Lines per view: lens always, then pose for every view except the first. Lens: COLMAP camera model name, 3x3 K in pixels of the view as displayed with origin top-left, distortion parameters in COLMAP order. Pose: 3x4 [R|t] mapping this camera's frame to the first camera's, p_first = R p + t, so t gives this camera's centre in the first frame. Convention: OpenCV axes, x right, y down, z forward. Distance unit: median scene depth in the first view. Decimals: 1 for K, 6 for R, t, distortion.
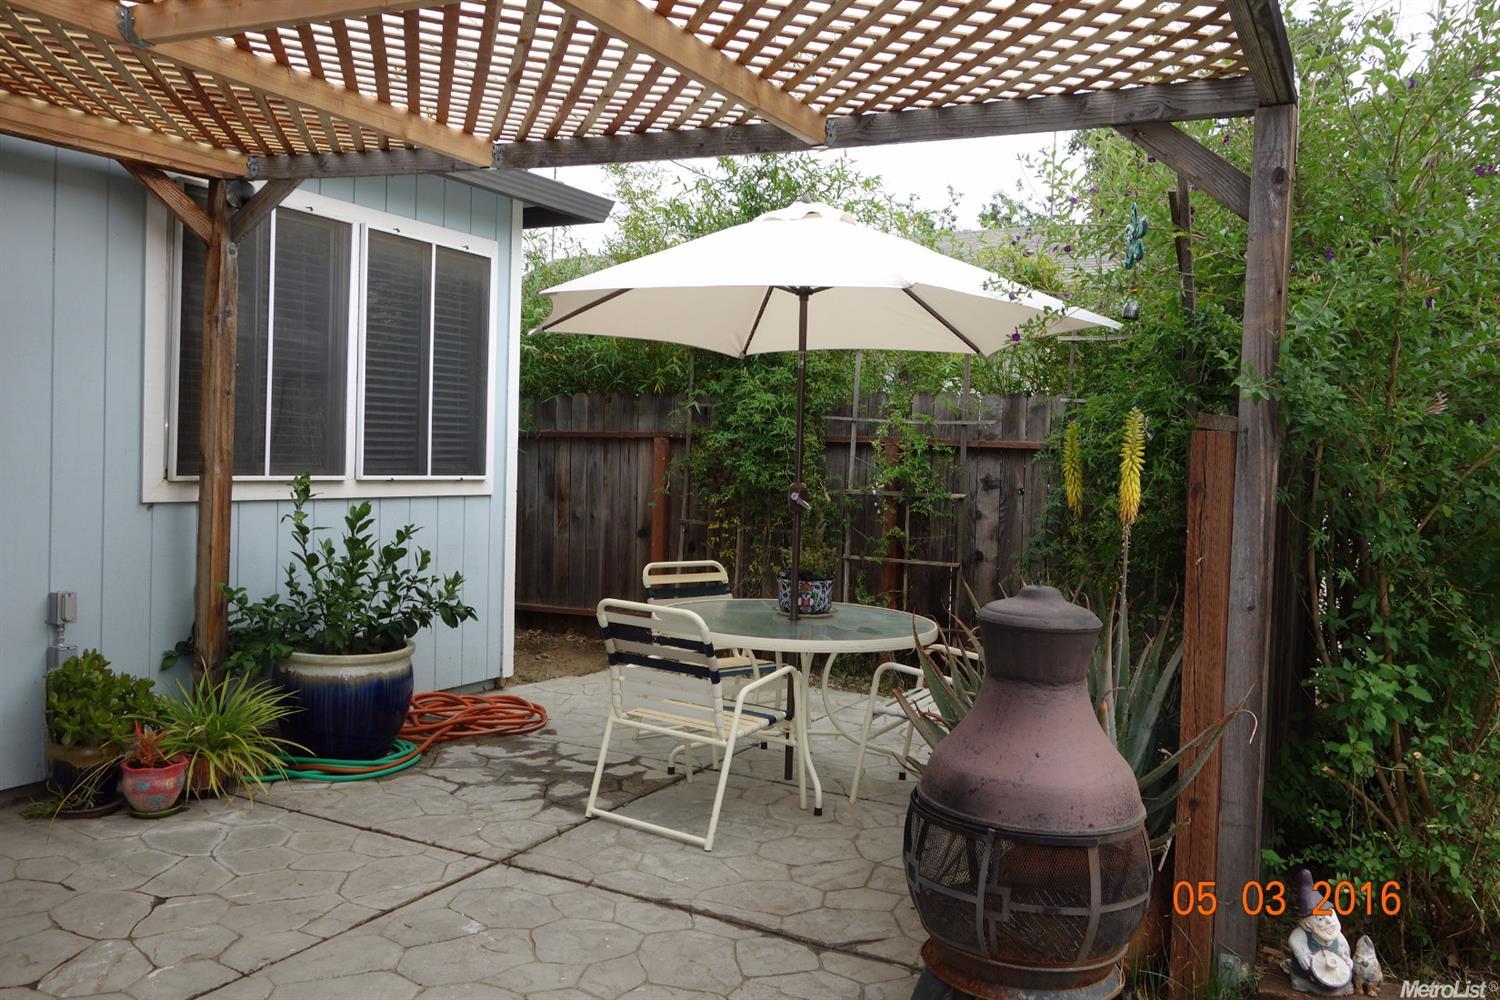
lens RADIAL K [[1178.0, 0, 750.1], [0, 1178.0, 495.1], [0, 0, 1]] dist [0.000958, 0.002131]
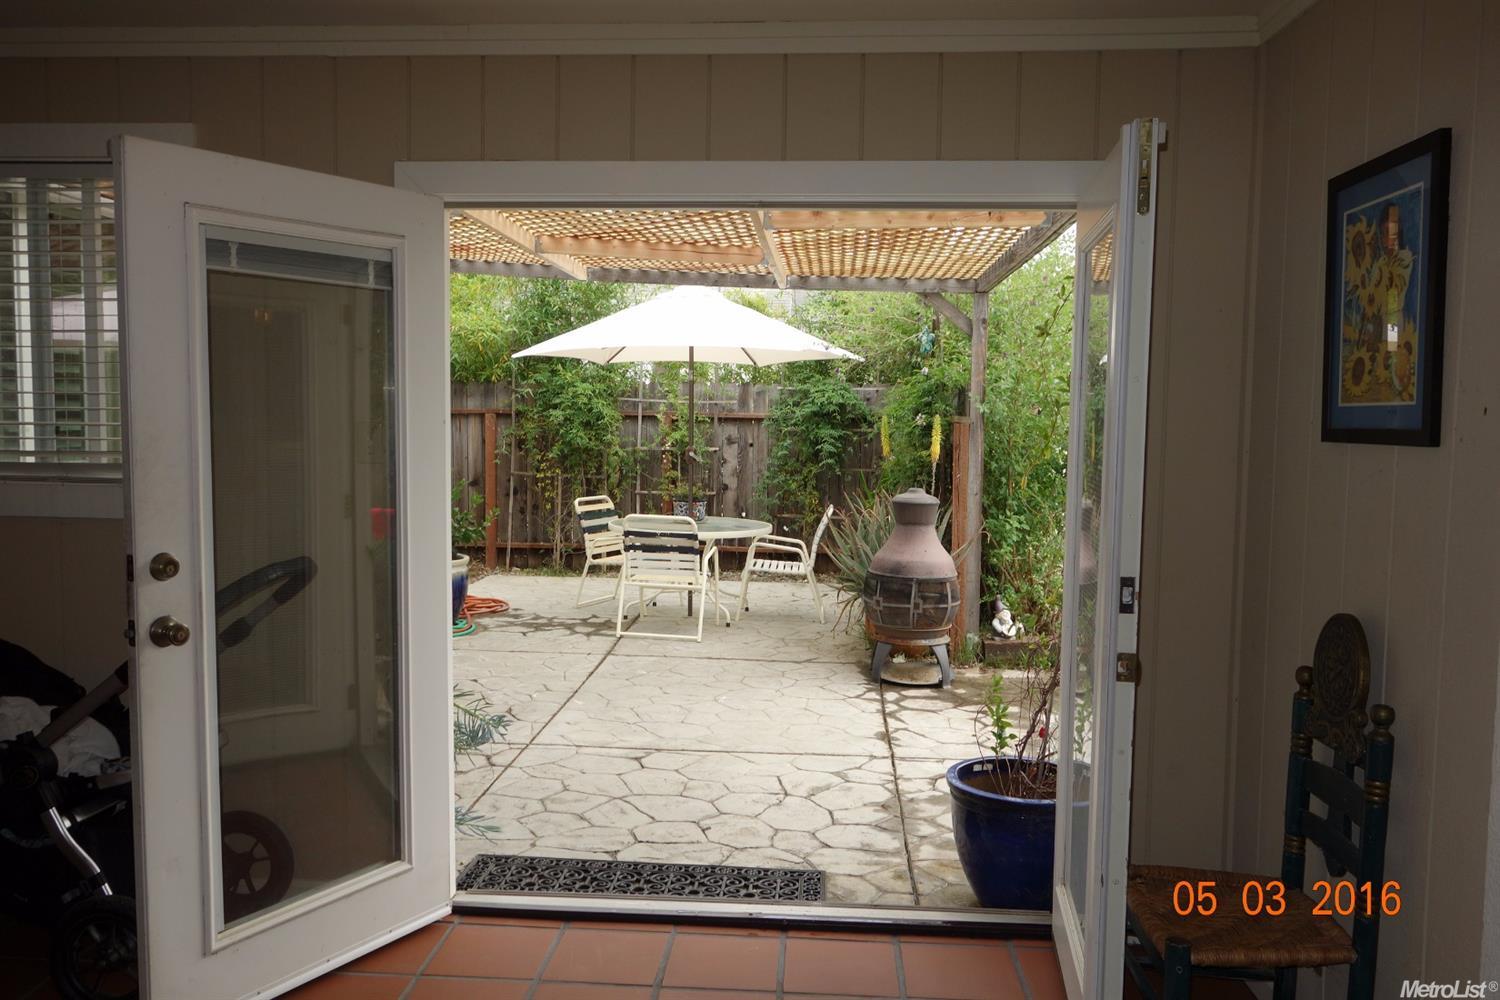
lens RADIAL K [[1178.0, 0, 750.1], [0, 1178.0, 495.1], [0, 0, 1]] dist [0.000958, 0.002131]
pose [[0.907648, -0.047715, 0.417012, -0.638960], [0.028164, 0.998202, 0.052915, -0.028841], [-0.418787, -0.036283, 0.907359, -0.646940]]
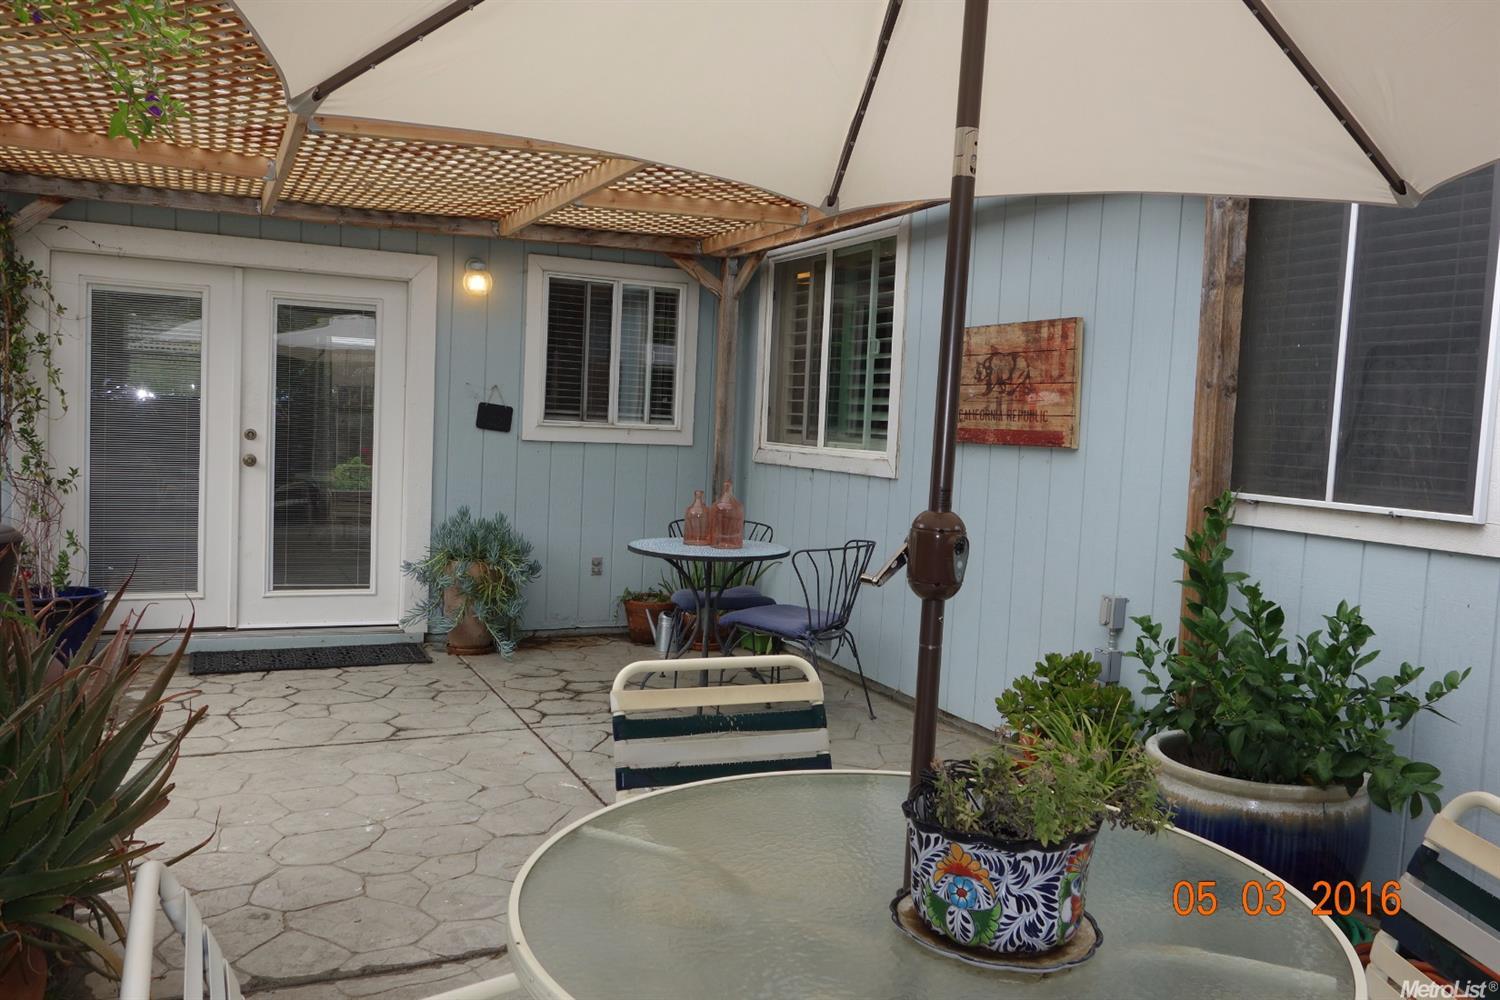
lens RADIAL K [[1178.0, 0, 750.1], [0, 1178.0, 495.1], [0, 0, 1]] dist [0.000958, 0.002131]
pose [[-0.590036, -0.000160, -0.807377, 0.376509], [-0.088006, 0.994054, 0.064118, -0.036974], [0.802566, 0.108886, -0.586542, 1.219895]]
